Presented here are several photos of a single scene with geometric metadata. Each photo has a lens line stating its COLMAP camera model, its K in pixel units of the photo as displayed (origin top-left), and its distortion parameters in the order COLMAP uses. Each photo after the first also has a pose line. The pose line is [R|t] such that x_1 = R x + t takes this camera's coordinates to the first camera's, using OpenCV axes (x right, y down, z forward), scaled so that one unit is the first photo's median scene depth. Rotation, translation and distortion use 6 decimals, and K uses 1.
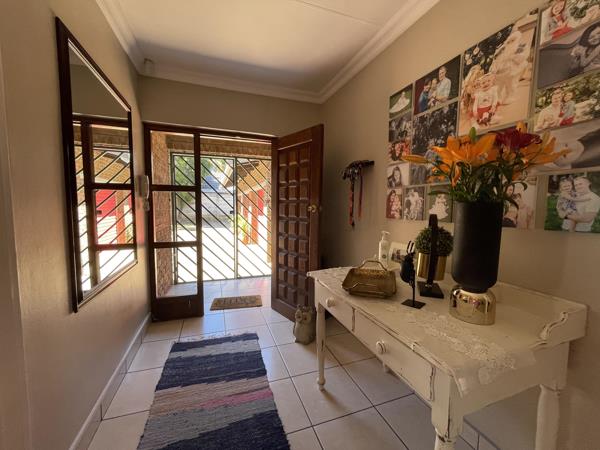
lens RADIAL K [[243.5, 0, 299.4], [0, 243.5, 222.9], [0, 0, 1]] dist [-0.000665, 0.000198]
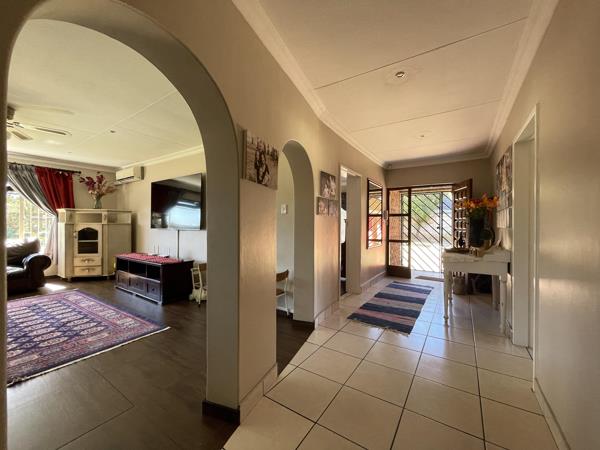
lens RADIAL K [[243.5, 0, 300.0], [0, 243.5, 224.3], [0, 0, 1]] dist [-0.000665, 0.000198]
pose [[0.607665, -0.009431, -0.794137, 0.662390], [-0.055447, 0.996986, -0.054267, 0.101427], [0.792255, 0.077009, 0.605311, -0.985506]]
